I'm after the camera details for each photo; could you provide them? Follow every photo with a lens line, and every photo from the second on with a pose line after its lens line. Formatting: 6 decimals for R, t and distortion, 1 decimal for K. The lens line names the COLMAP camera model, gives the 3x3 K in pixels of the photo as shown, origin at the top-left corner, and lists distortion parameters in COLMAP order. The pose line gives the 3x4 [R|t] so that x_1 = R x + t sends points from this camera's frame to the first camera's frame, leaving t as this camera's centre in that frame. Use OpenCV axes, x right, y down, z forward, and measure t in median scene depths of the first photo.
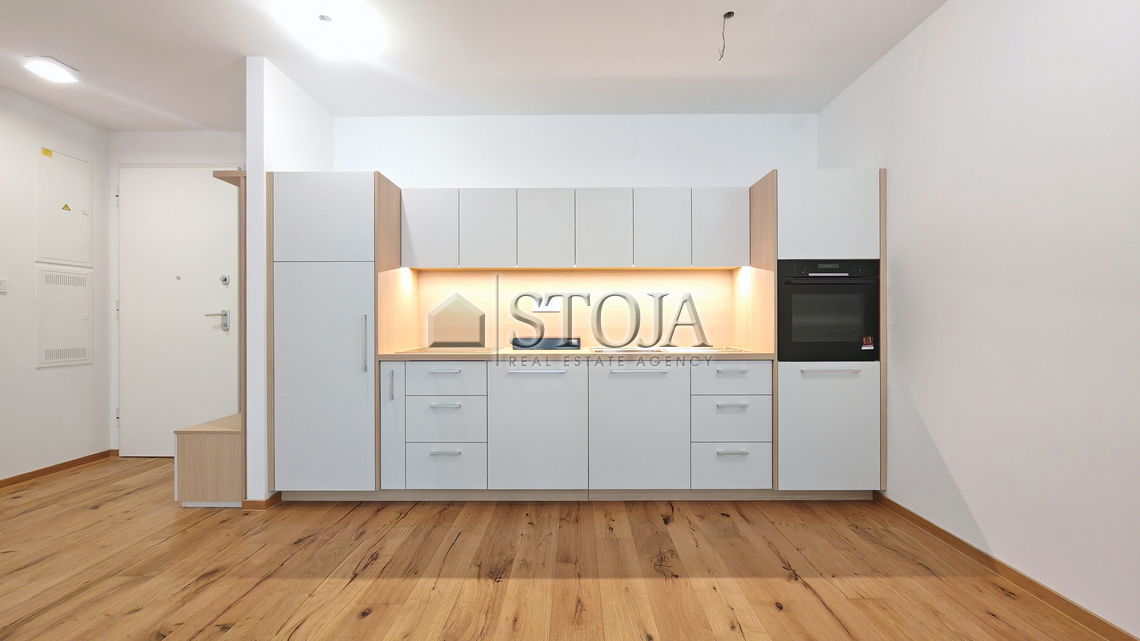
lens RADIAL K [[423.5, 0, 570.0], [0, 423.5, 320.5], [0, 0, 1]] dist [-0.001220, 0.000124]
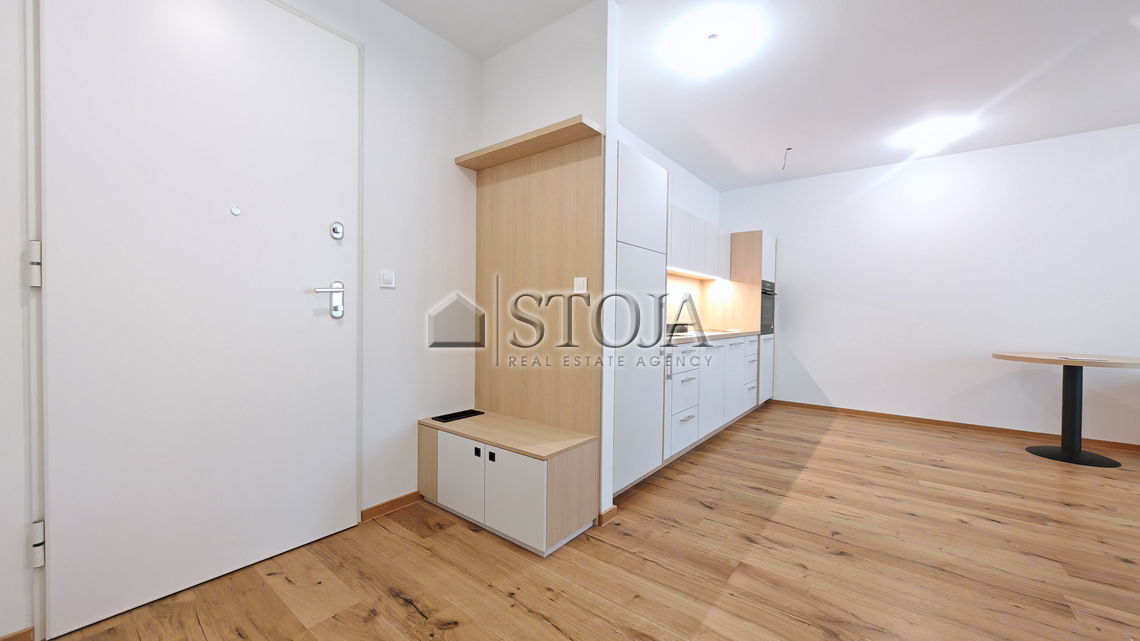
lens RADIAL K [[423.5, 0, 570.0], [0, 423.5, 320.5], [0, 0, 1]] dist [-0.001220, 0.000124]
pose [[0.610678, -0.001386, 0.791878, -1.484457], [-0.011890, 0.999870, 0.010919, 0.022185], [-0.791790, -0.016084, 0.610582, 0.528661]]
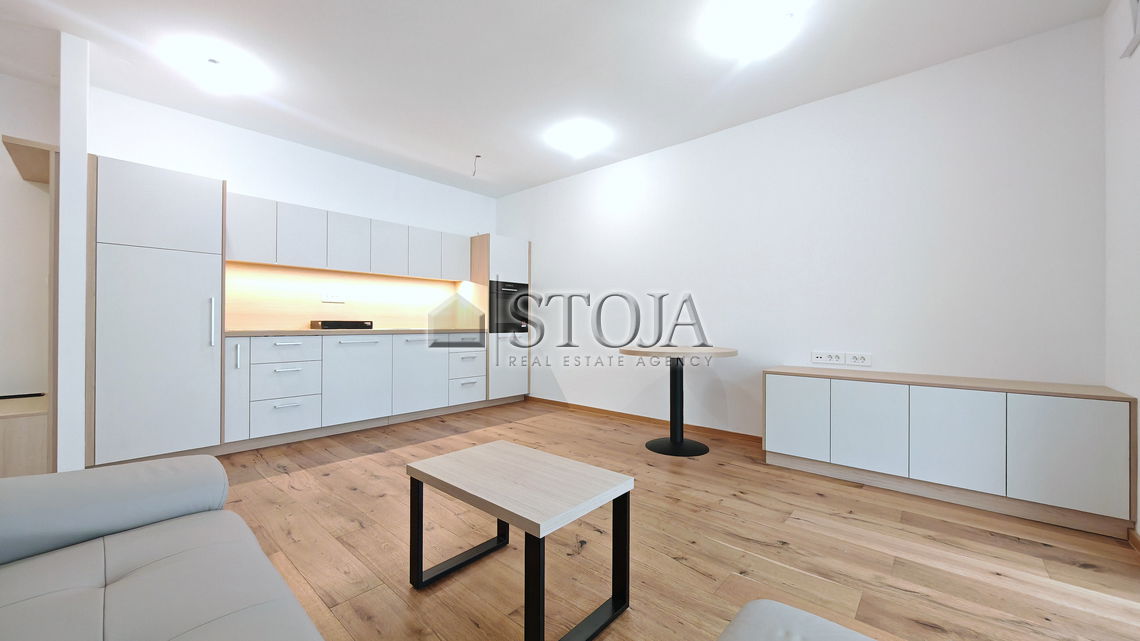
lens RADIAL K [[423.5, 0, 570.0], [0, 423.5, 320.5], [0, 0, 1]] dist [-0.001220, 0.000124]
pose [[0.656885, 0.008492, 0.753943, -0.723052], [-0.004889, 0.999964, -0.007004, 0.052671], [-0.753975, 0.000914, 0.656903, -0.544744]]
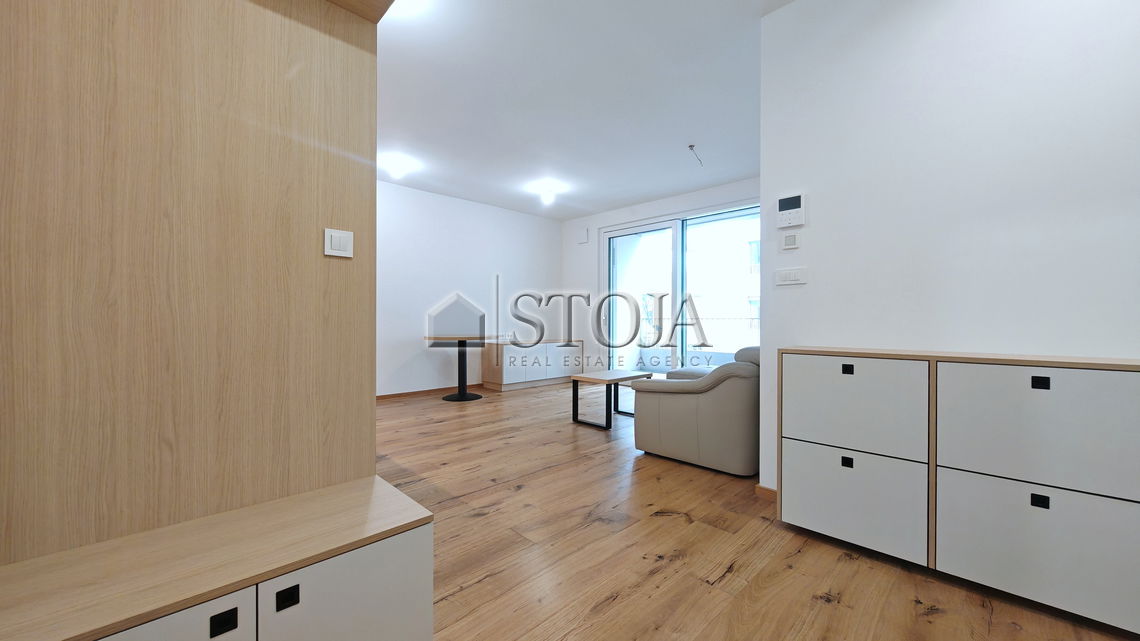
lens RADIAL K [[423.5, 0, 570.0], [0, 423.5, 320.5], [0, 0, 1]] dist [-0.001220, 0.000124]
pose [[-0.712447, -0.001015, 0.701726, -1.359532], [-0.002523, 0.999996, -0.001115, 0.056308], [-0.701722, -0.002565, -0.712446, 1.223522]]
